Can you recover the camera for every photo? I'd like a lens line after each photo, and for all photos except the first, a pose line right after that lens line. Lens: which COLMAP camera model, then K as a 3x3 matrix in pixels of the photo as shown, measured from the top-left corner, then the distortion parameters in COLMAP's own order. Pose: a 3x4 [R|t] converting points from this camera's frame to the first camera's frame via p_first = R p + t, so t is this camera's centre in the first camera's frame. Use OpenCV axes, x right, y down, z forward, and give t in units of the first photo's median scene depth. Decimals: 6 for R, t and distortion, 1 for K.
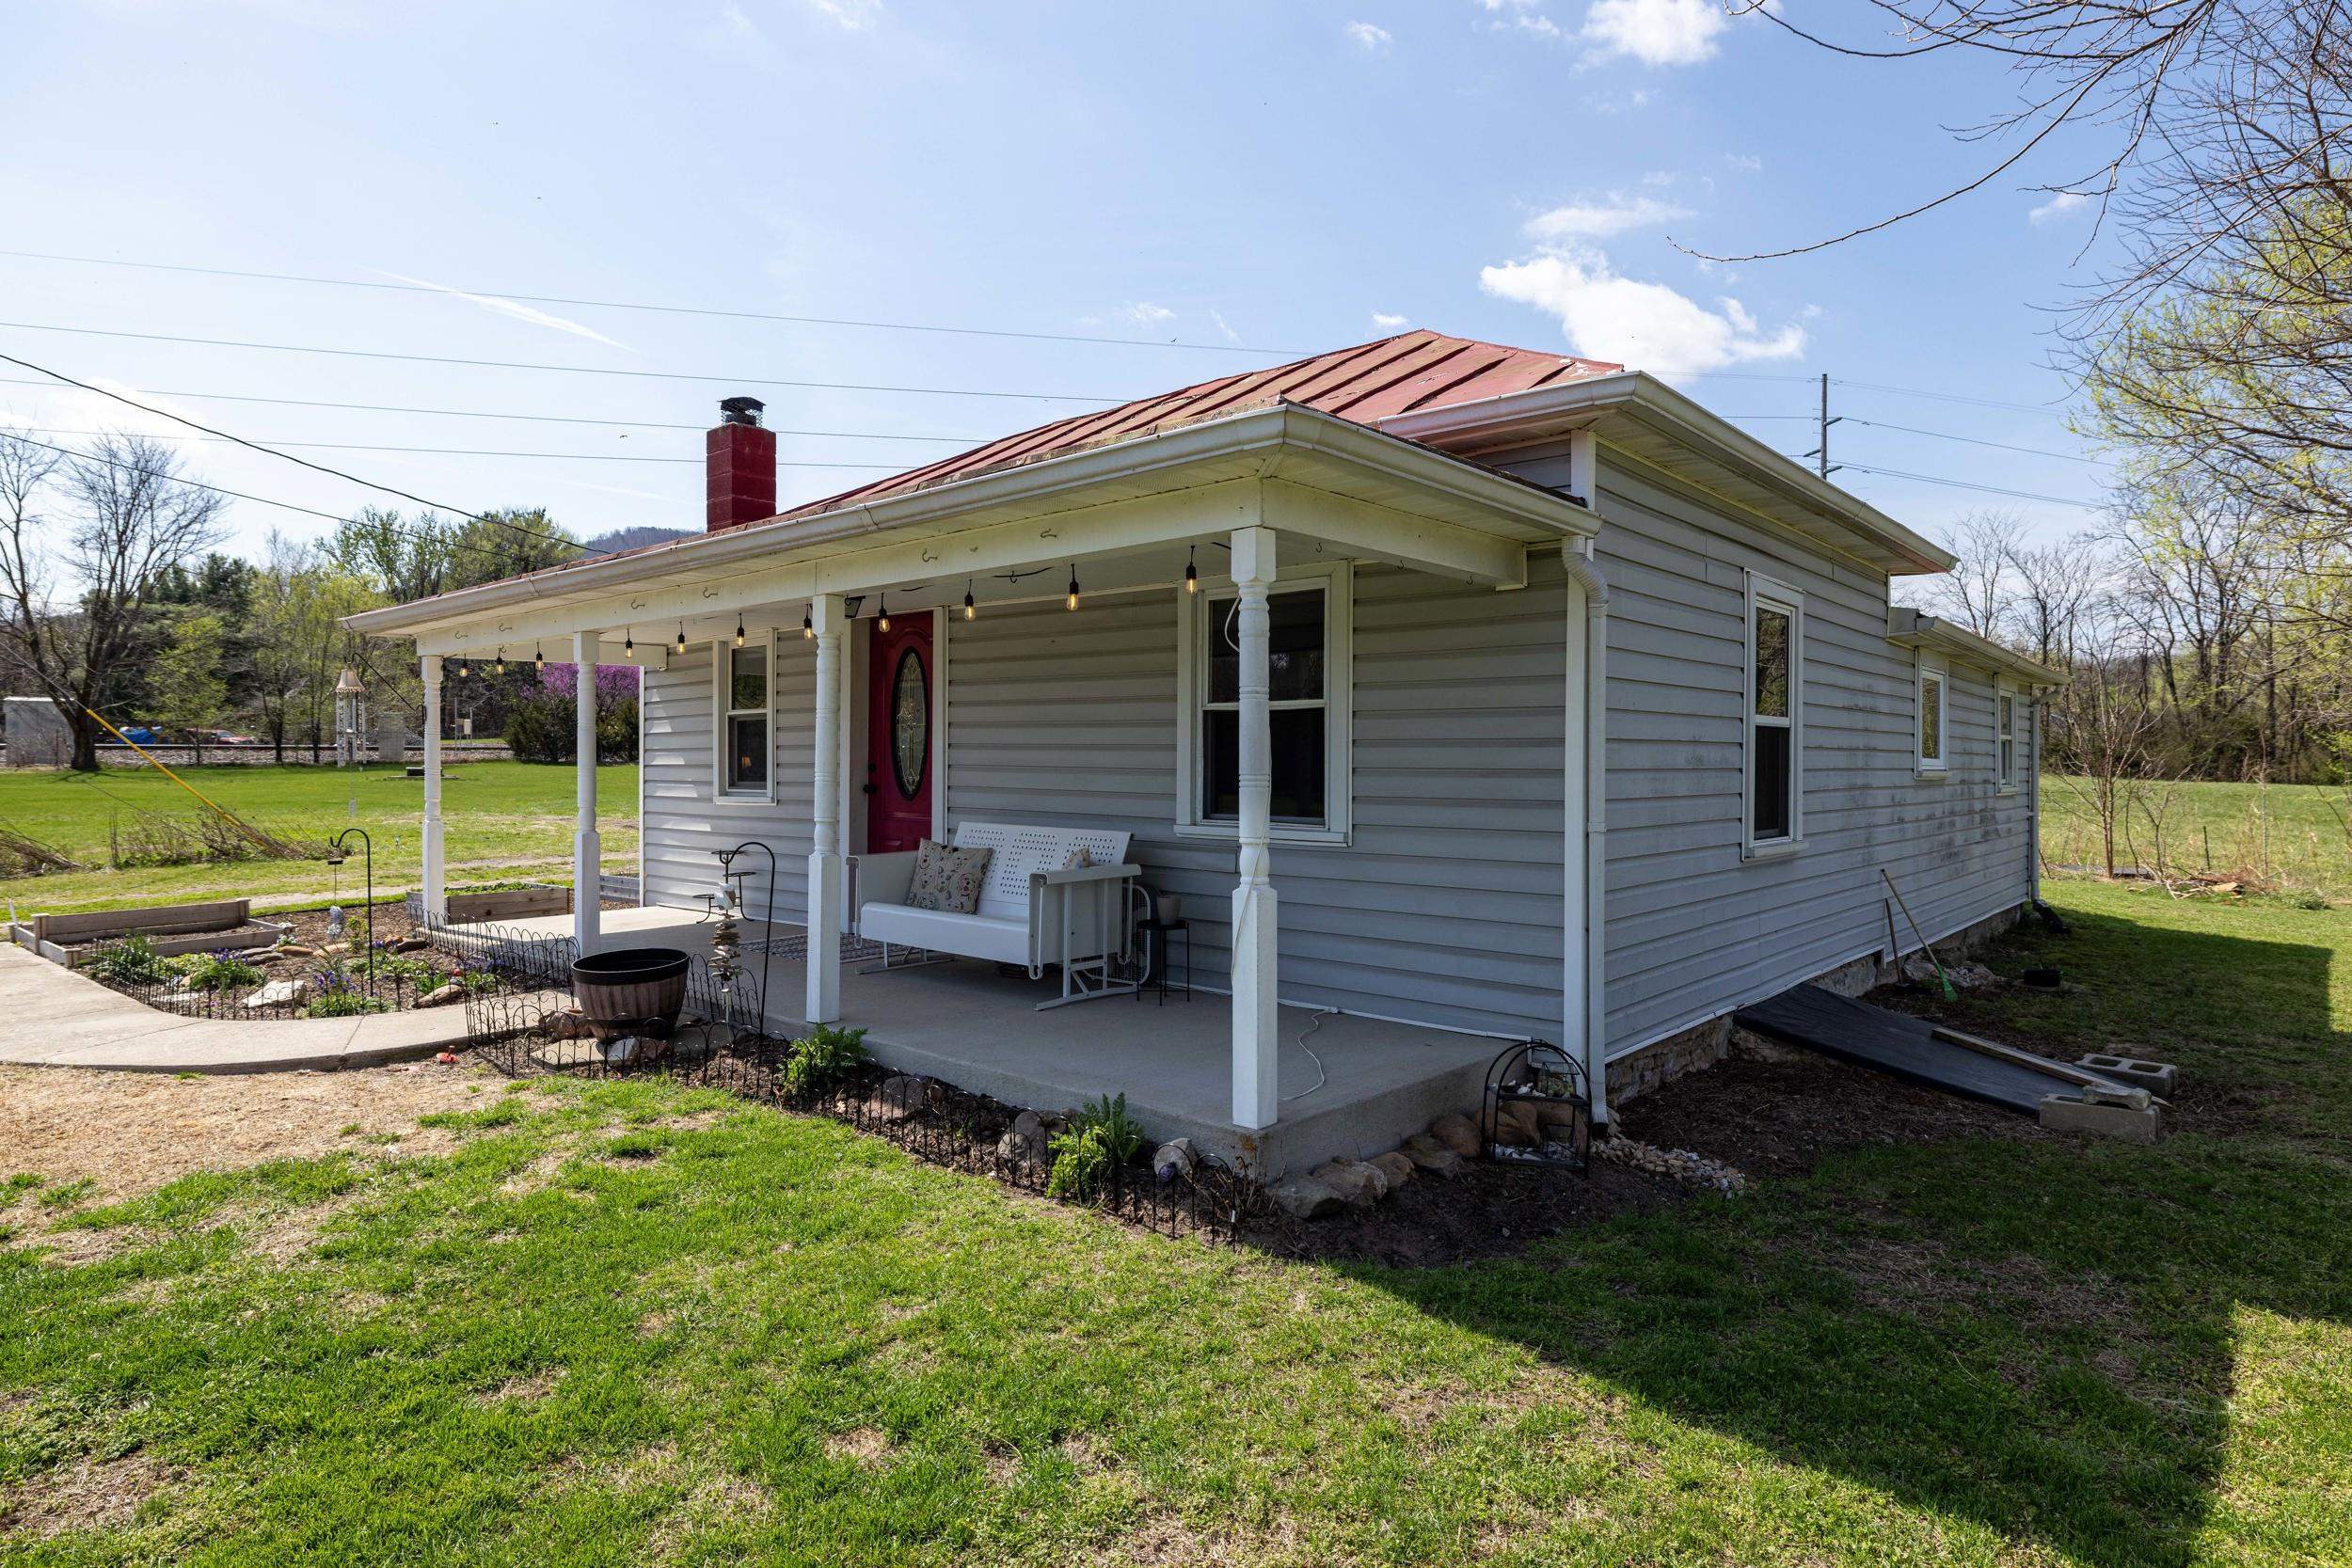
lens RADIAL K [[1291.5, 0, 1166.6], [0, 1291.5, 772.0], [0, 0, 1]] dist [0.008123, -0.001998]
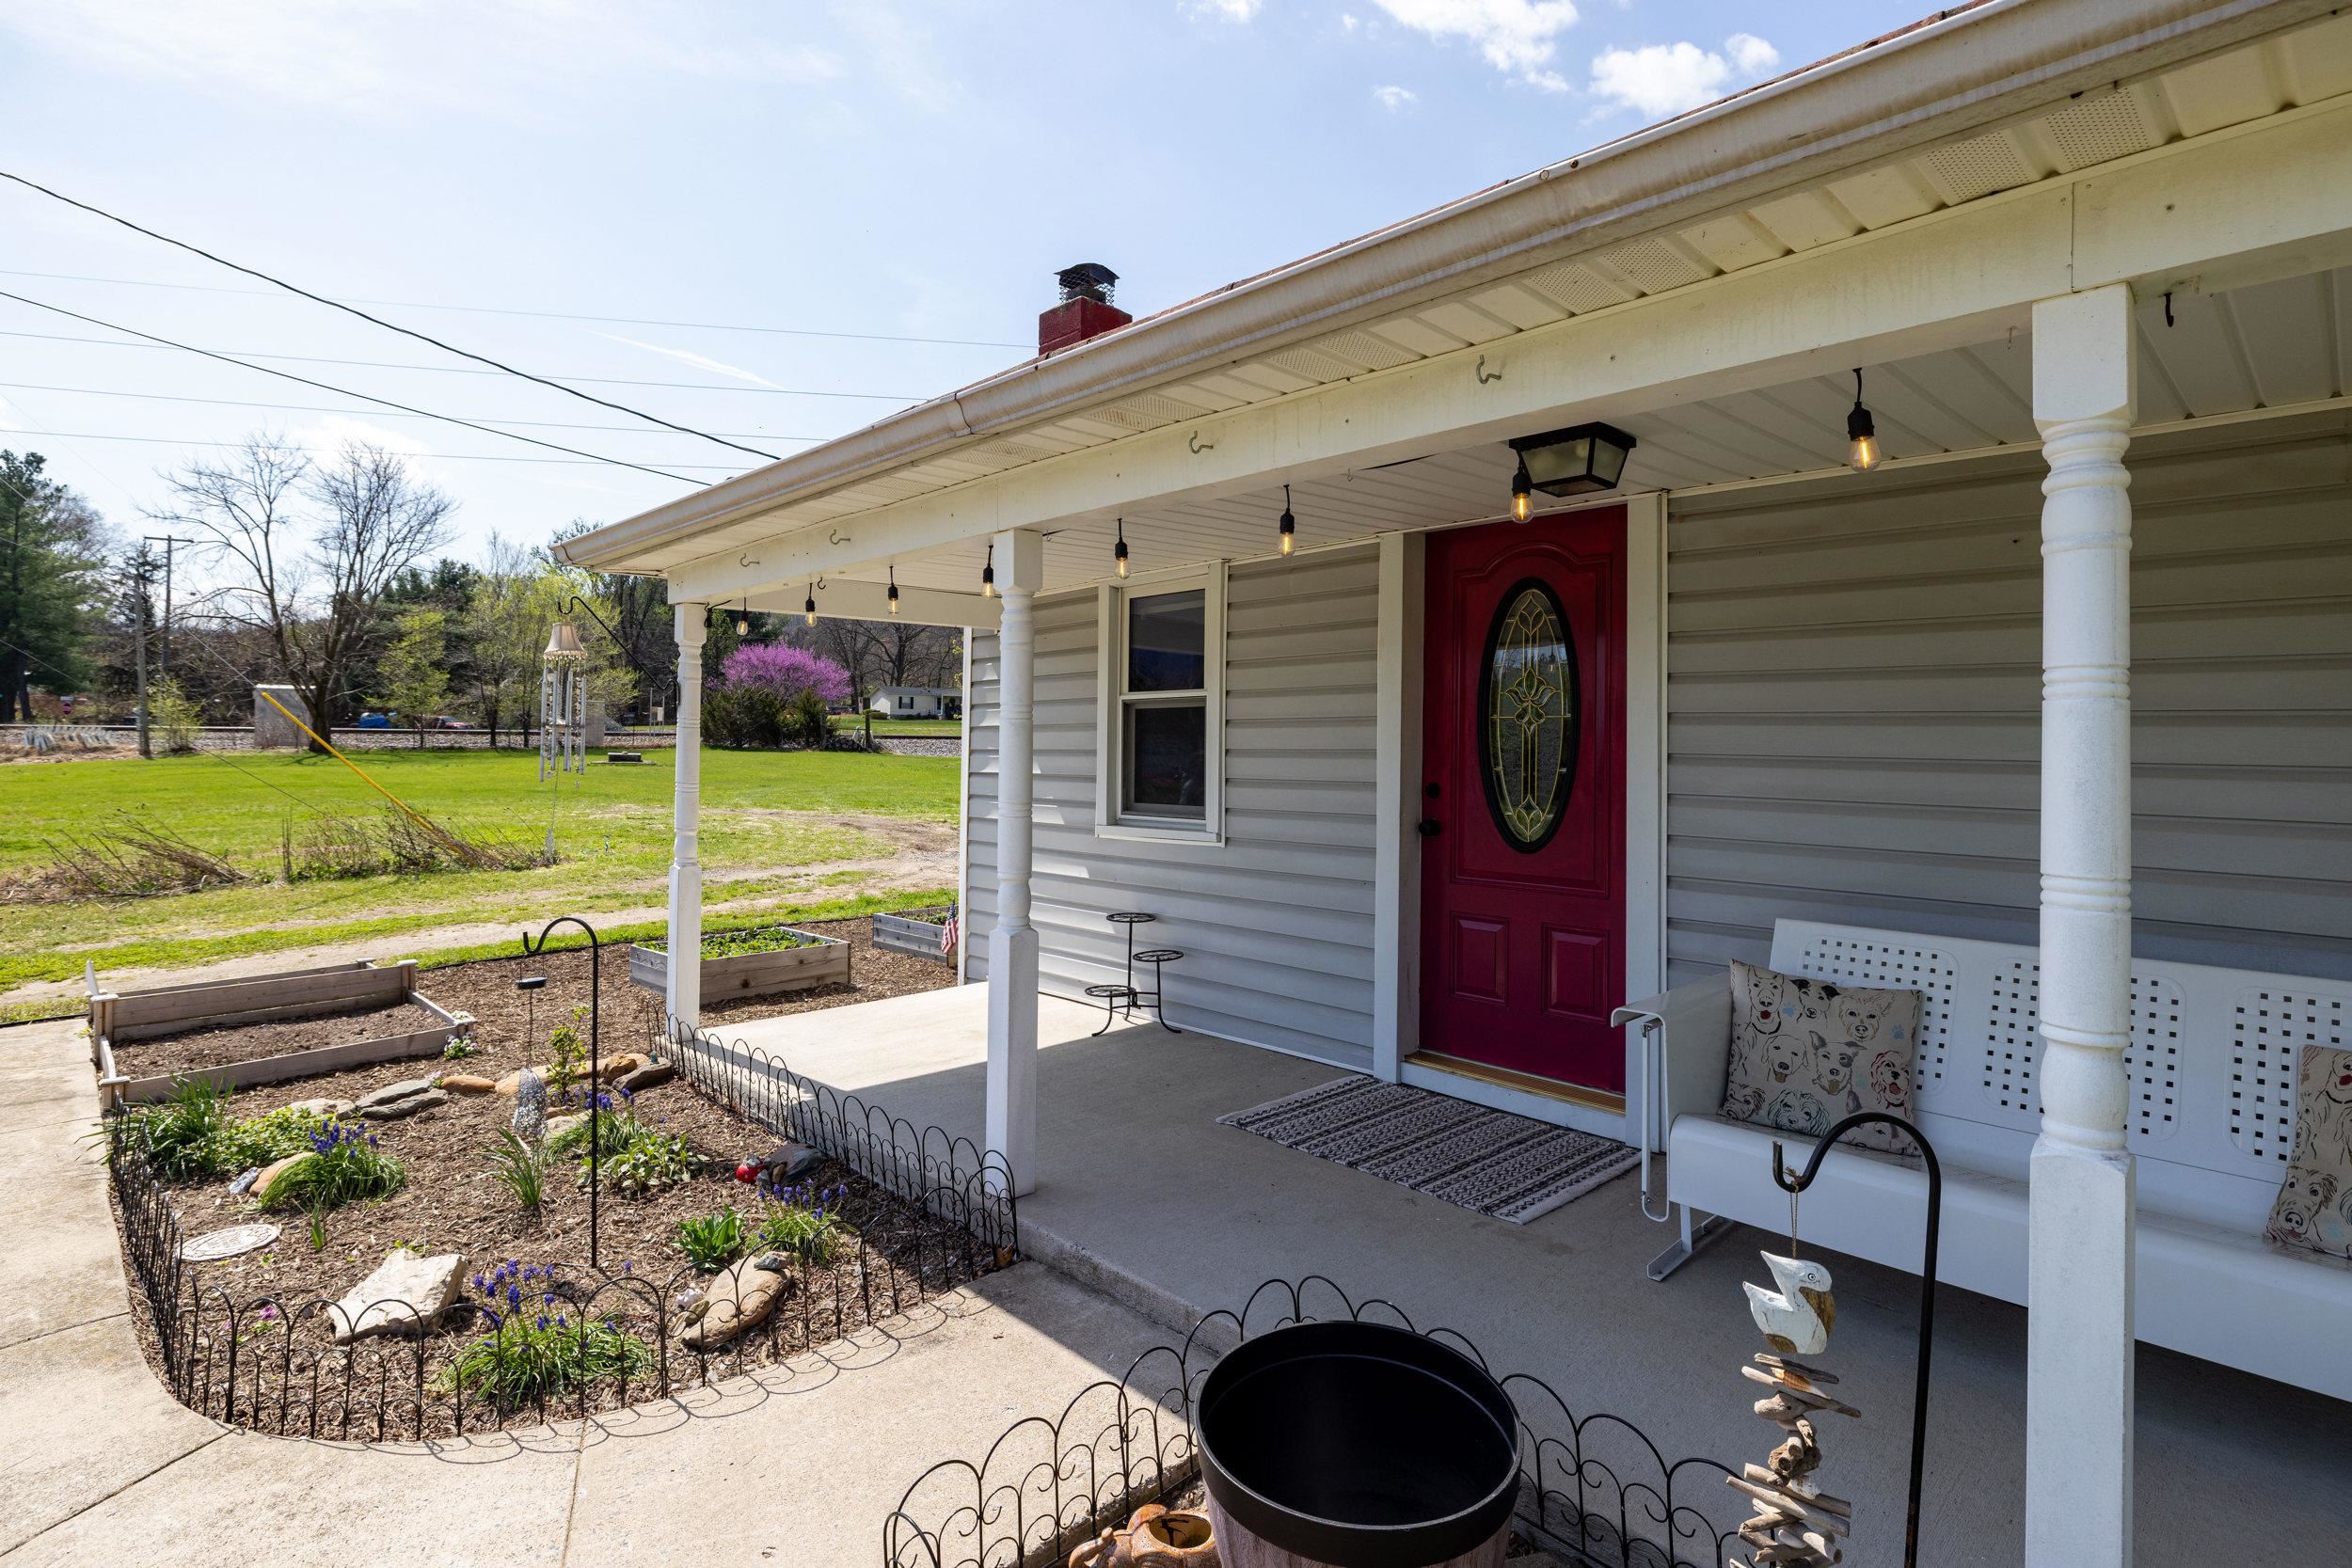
lens RADIAL K [[1150.8, 0, 1187.1], [0, 1150.8, 716.1], [0, 0, 1]] dist [-0.004631, 0.000898]
pose [[0.998174, 0.005654, -0.060143, -0.071125], [-0.007823, 0.999325, -0.035891, -0.004038], [0.059899, 0.036296, 0.997544, 0.111566]]
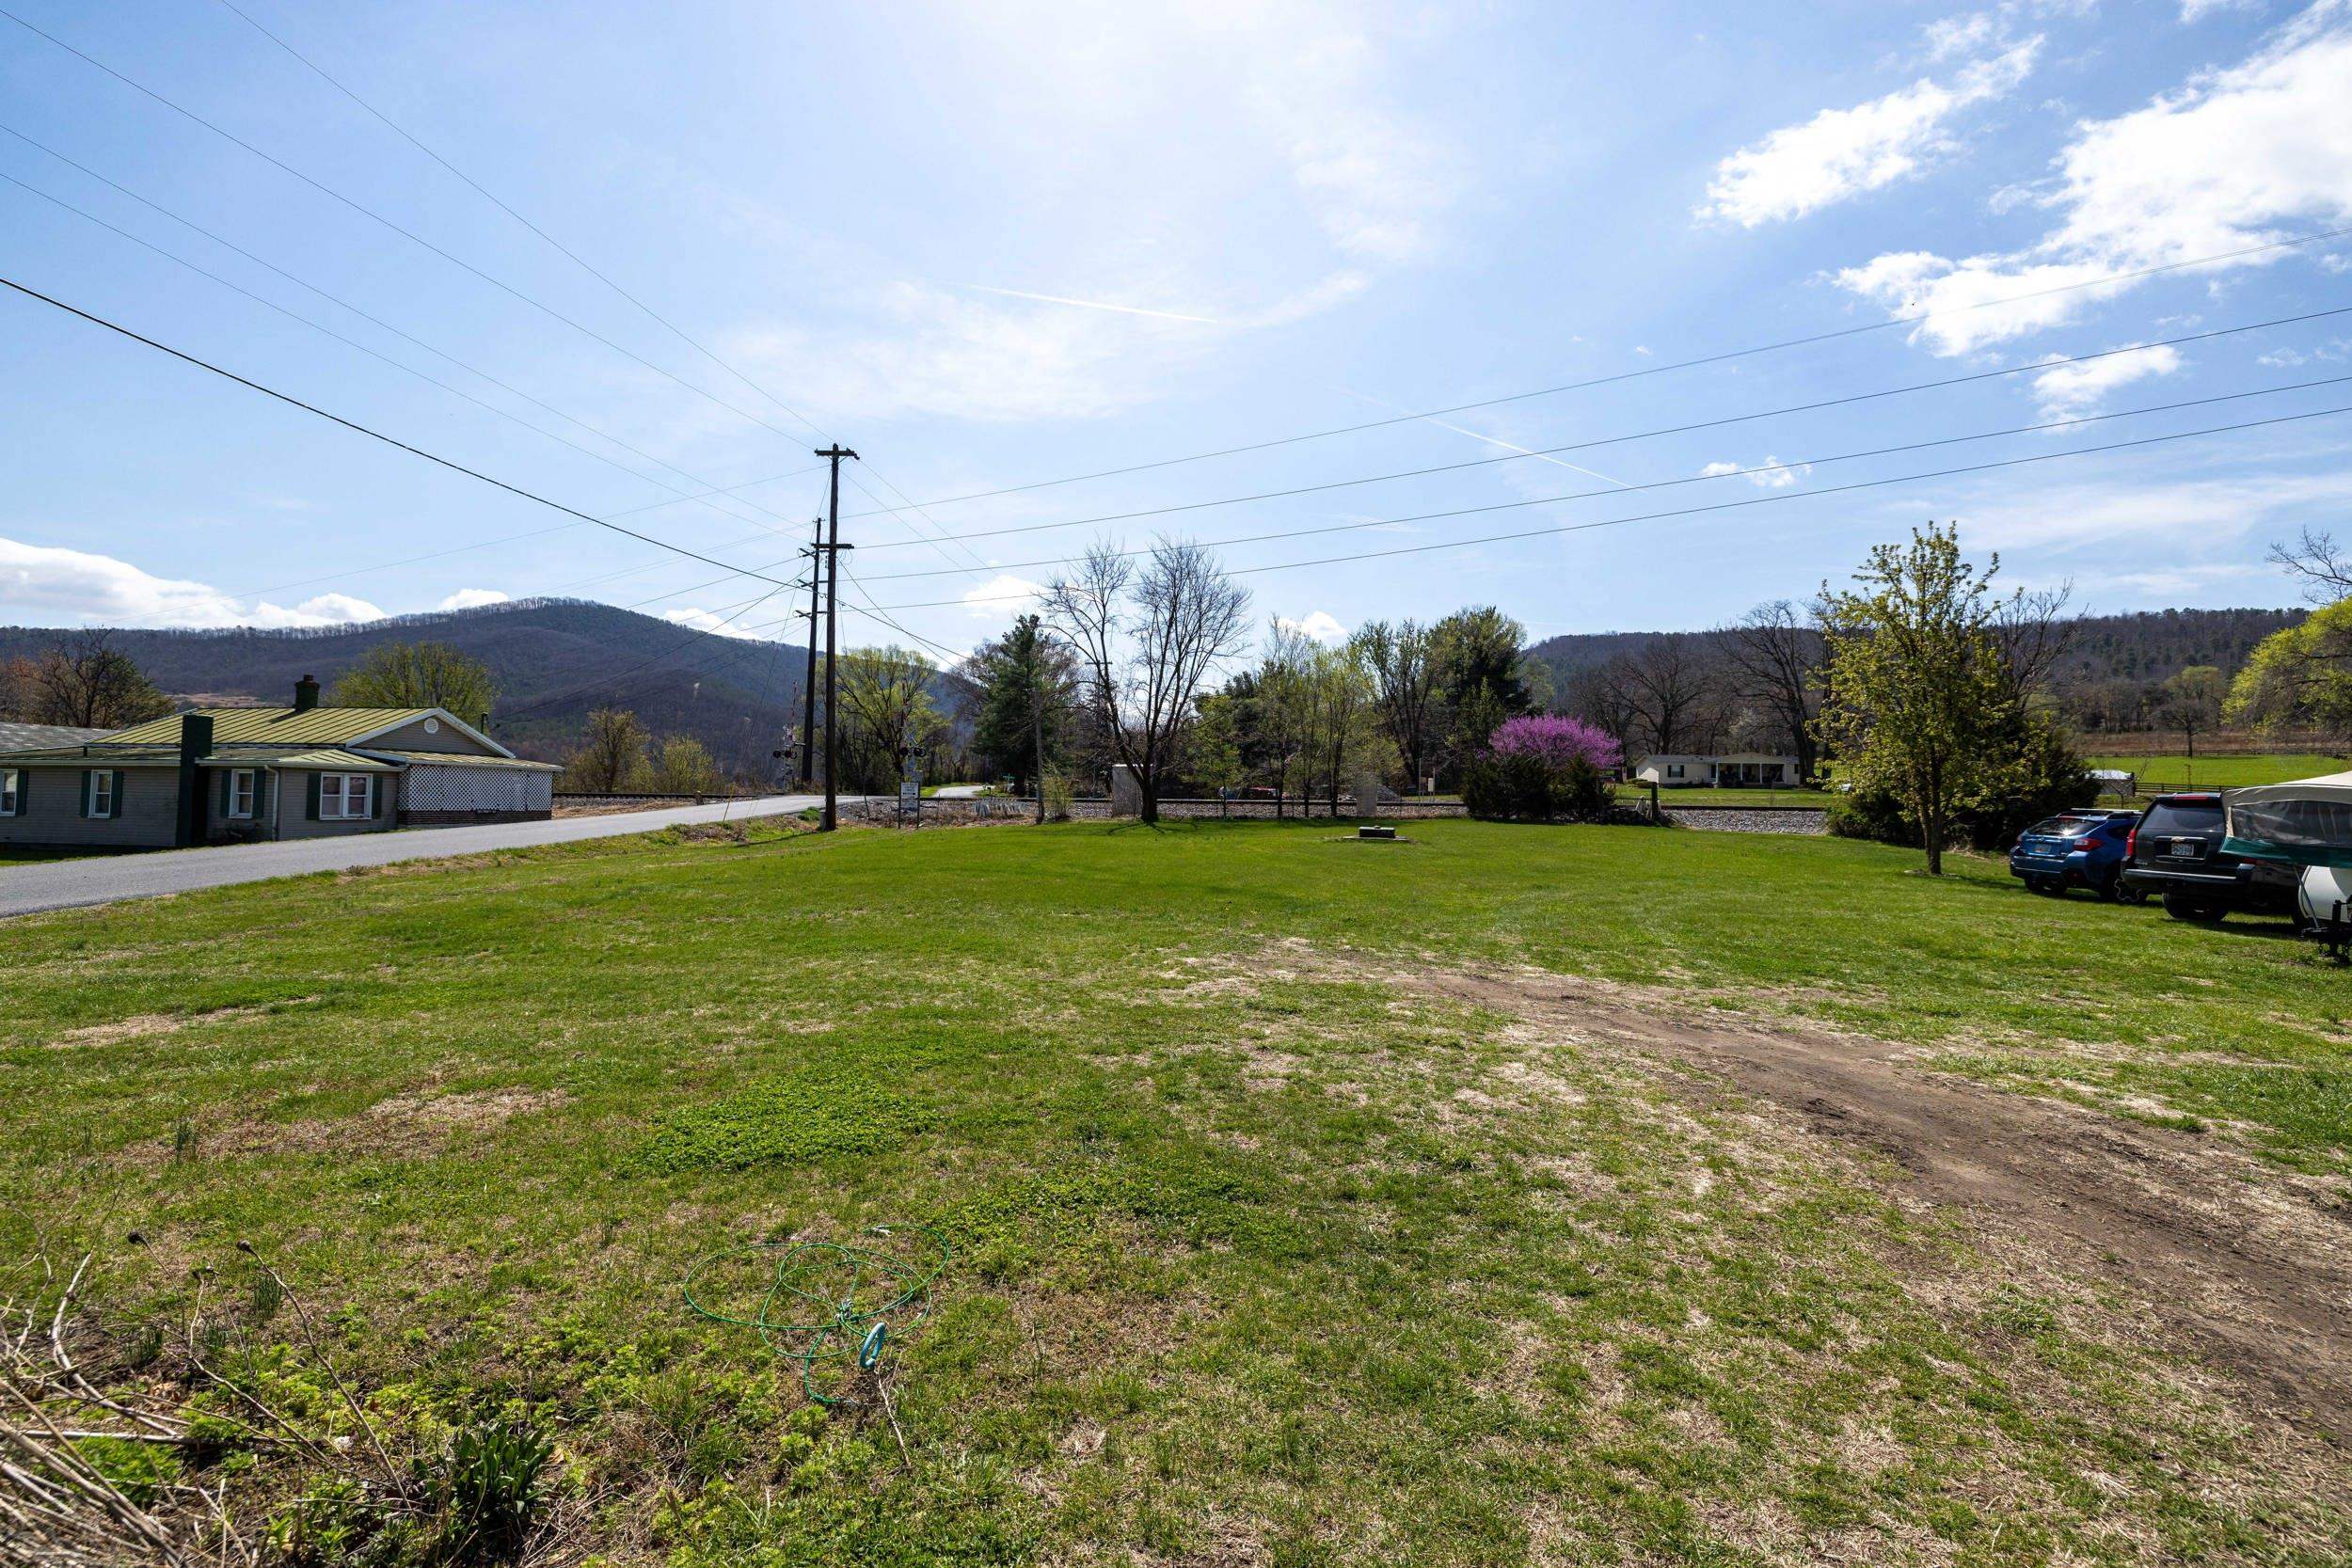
lens RADIAL K [[969.1, 0, 1172.3], [0, 969.1, 771.6], [0, 0, 1]] dist [0.012155, -0.000037]
pose [[0.721190, -0.016240, -0.692547, -0.213697], [-0.018452, 0.998920, -0.042639, -0.011860], [0.692491, 0.043530, 0.720112, 0.429204]]
